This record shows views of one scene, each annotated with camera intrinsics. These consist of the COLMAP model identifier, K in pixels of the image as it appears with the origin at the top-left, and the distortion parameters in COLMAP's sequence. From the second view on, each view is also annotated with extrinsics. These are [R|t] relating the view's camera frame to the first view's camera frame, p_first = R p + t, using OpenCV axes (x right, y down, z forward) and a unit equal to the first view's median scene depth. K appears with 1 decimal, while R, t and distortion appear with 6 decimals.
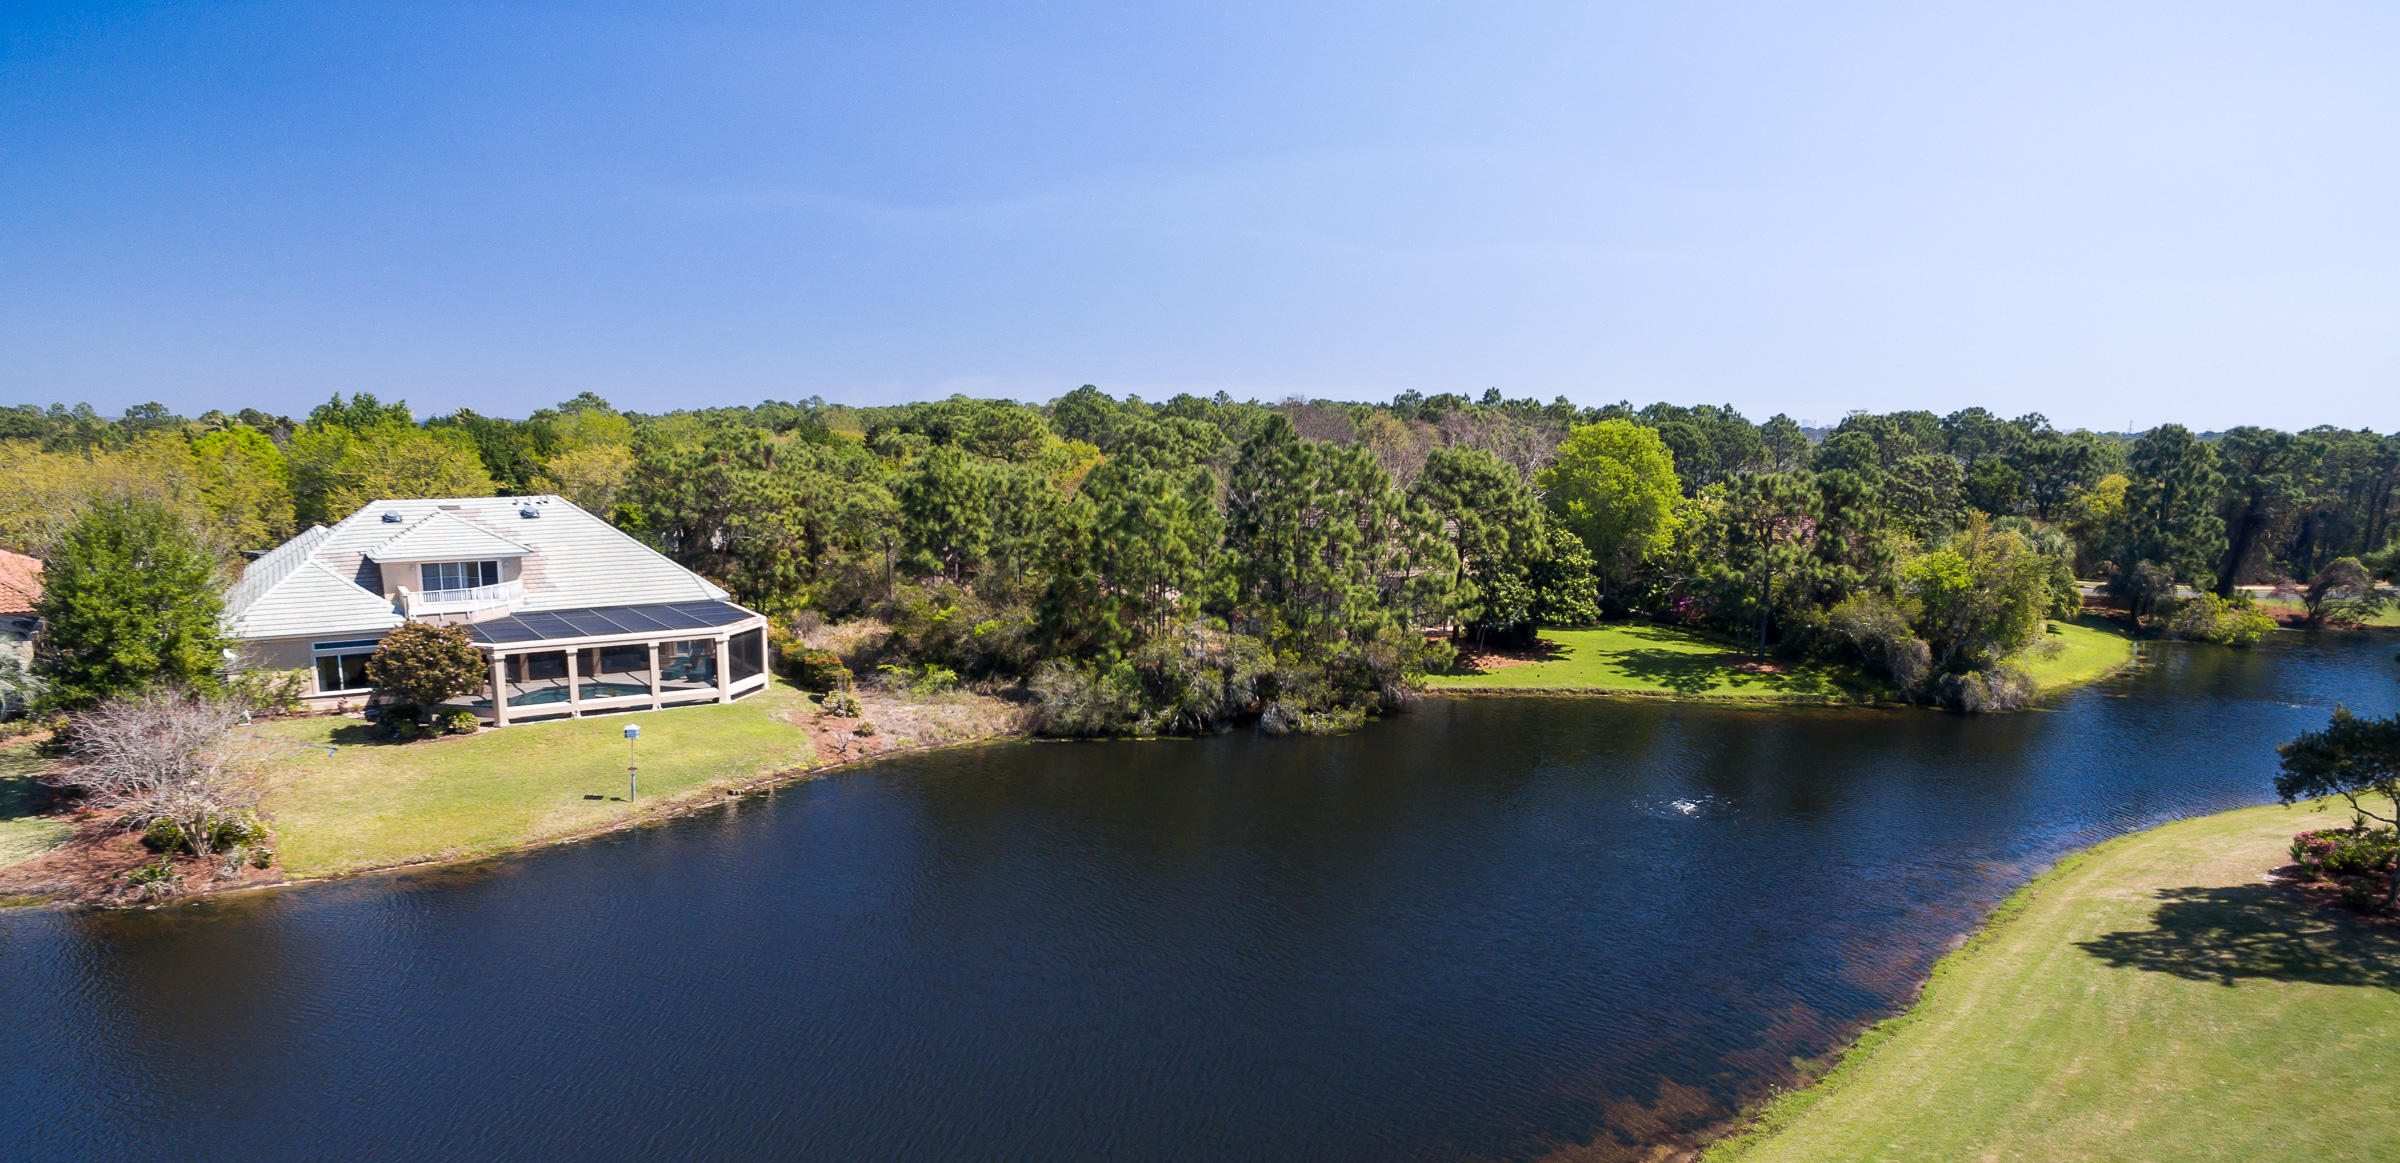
lens RADIAL K [[1344.5, 0, 1200.0], [0, 1344.5, 581.5], [0, 0, 1]] dist [-0.001426, 0.011185]
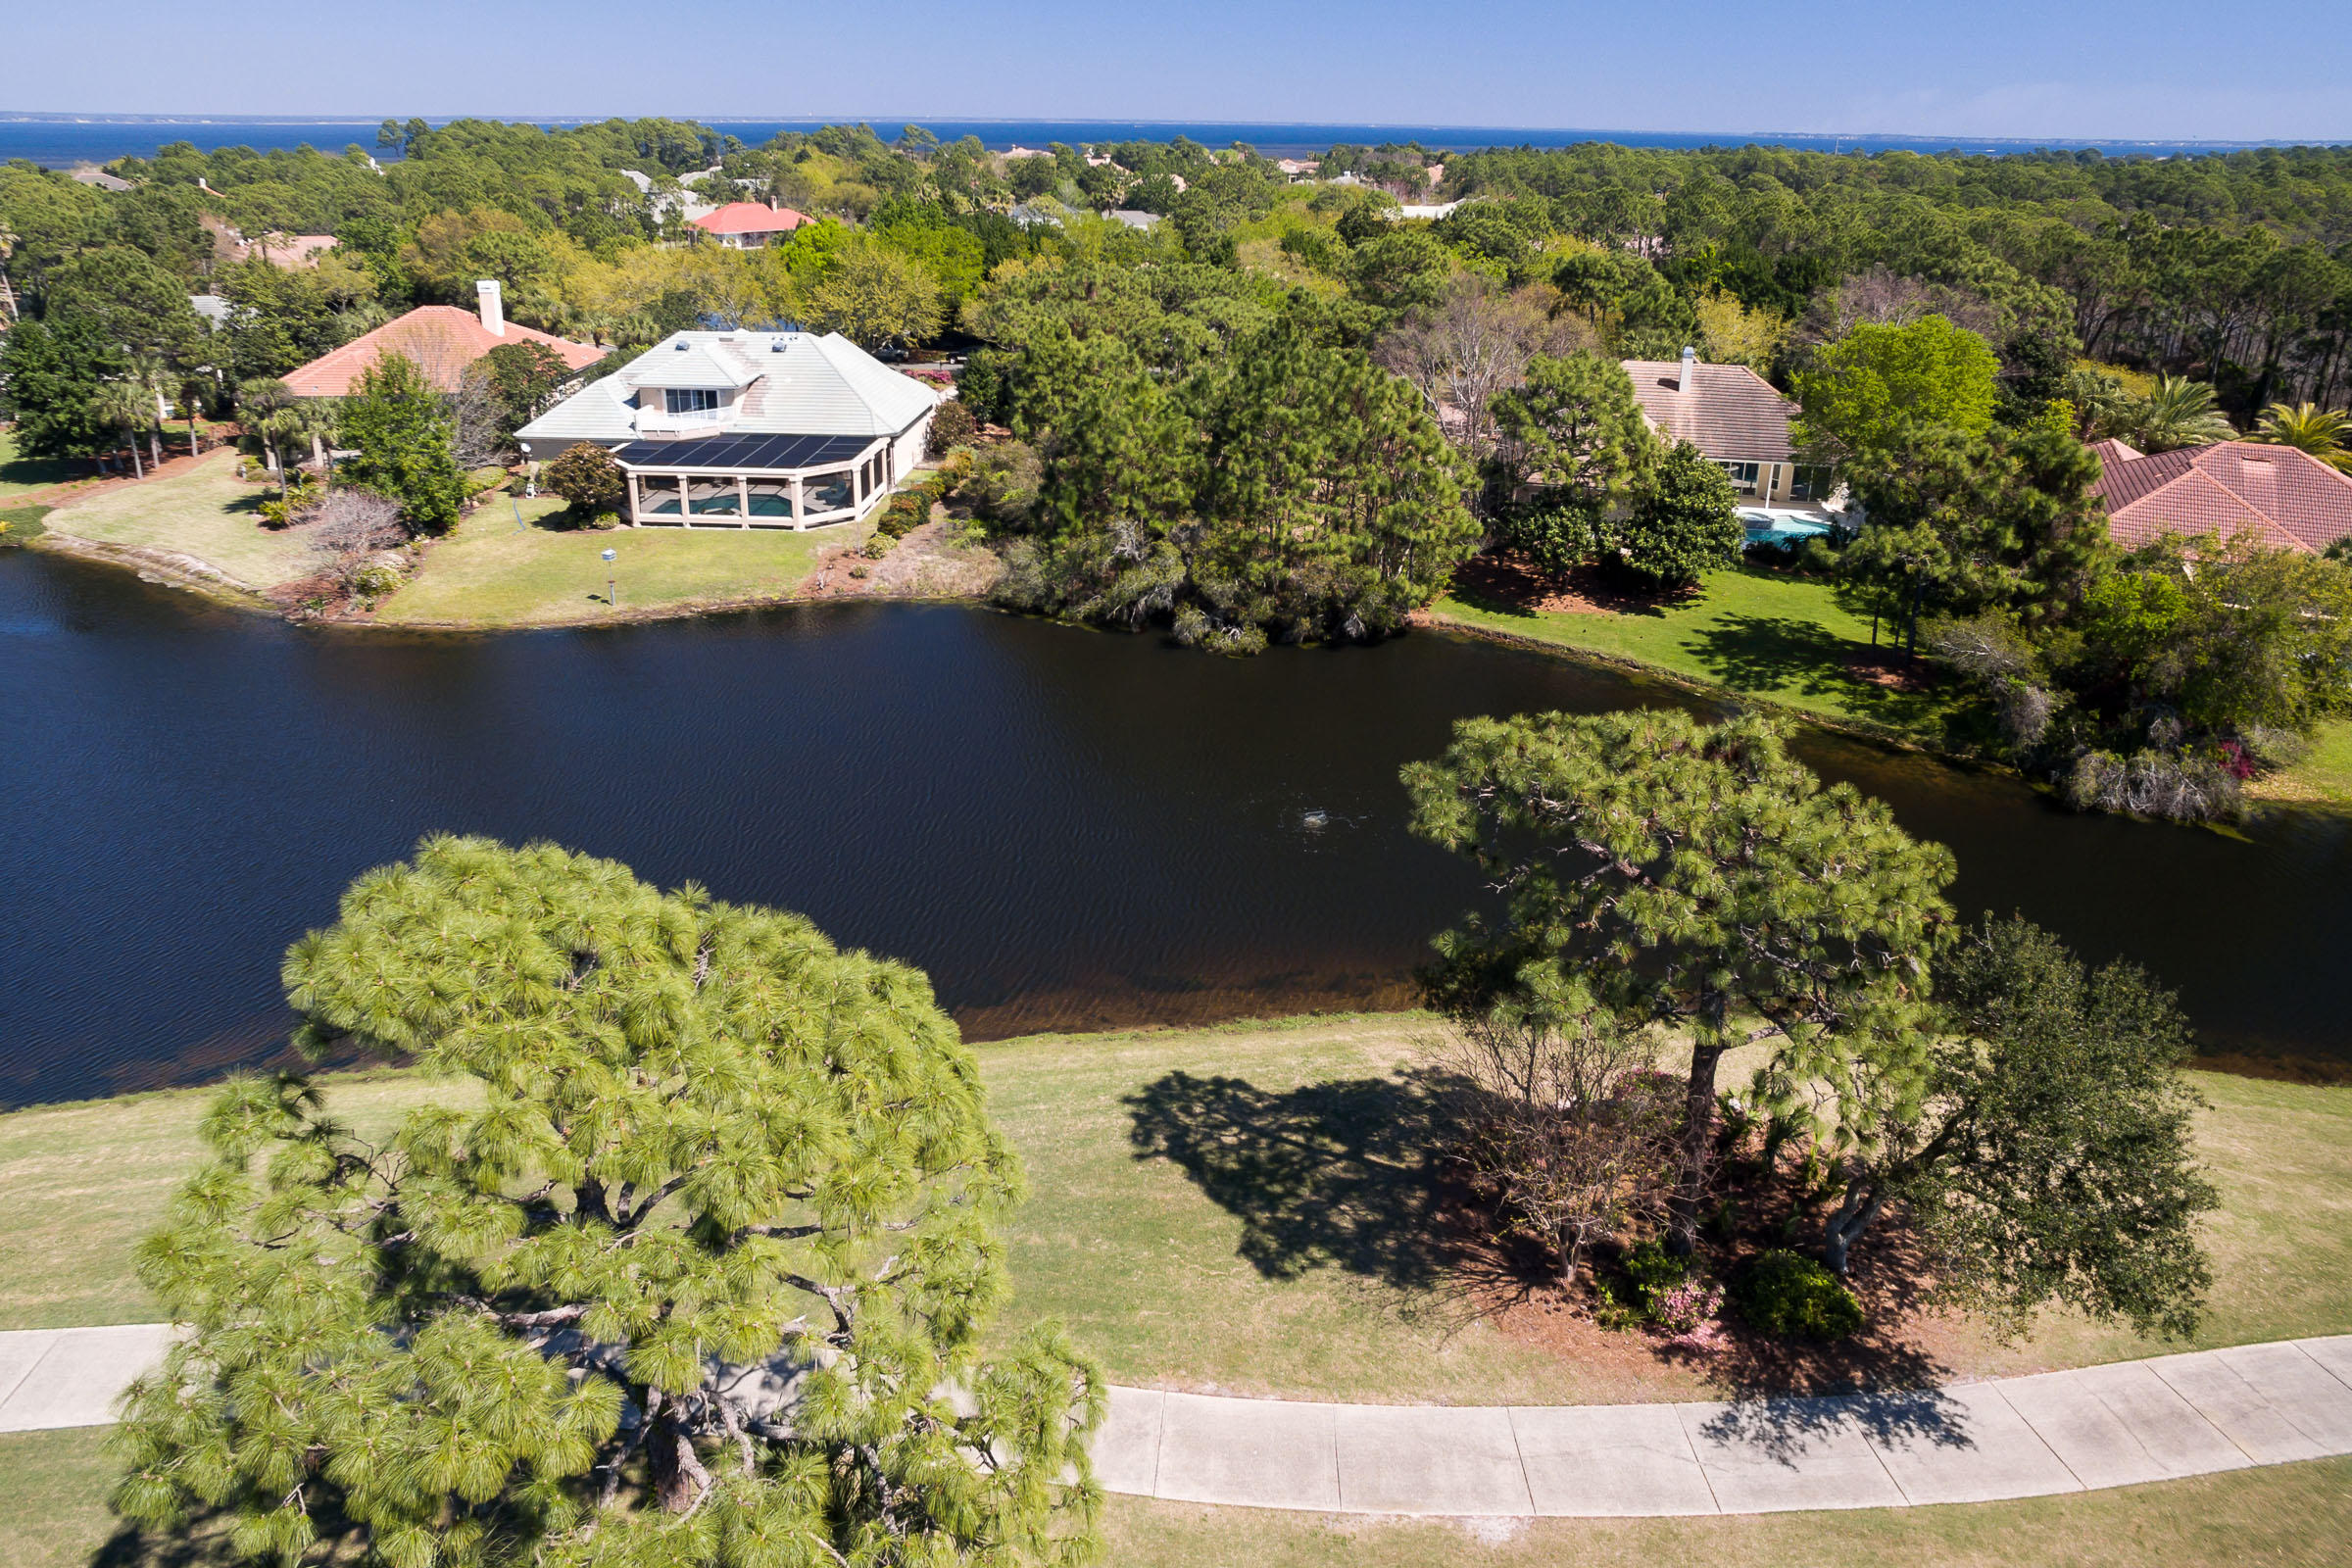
lens RADIAL K [[1411.2, 0, 1168.6], [0, 1411.2, 655.9], [0, 0, 1]] dist [-0.002778, -0.001197]
pose [[0.796551, 0.213826, -0.565495, 0.758651], [-0.074477, 0.962947, 0.259204, -0.179454], [0.599966, -0.164353, 0.782961, 0.176752]]
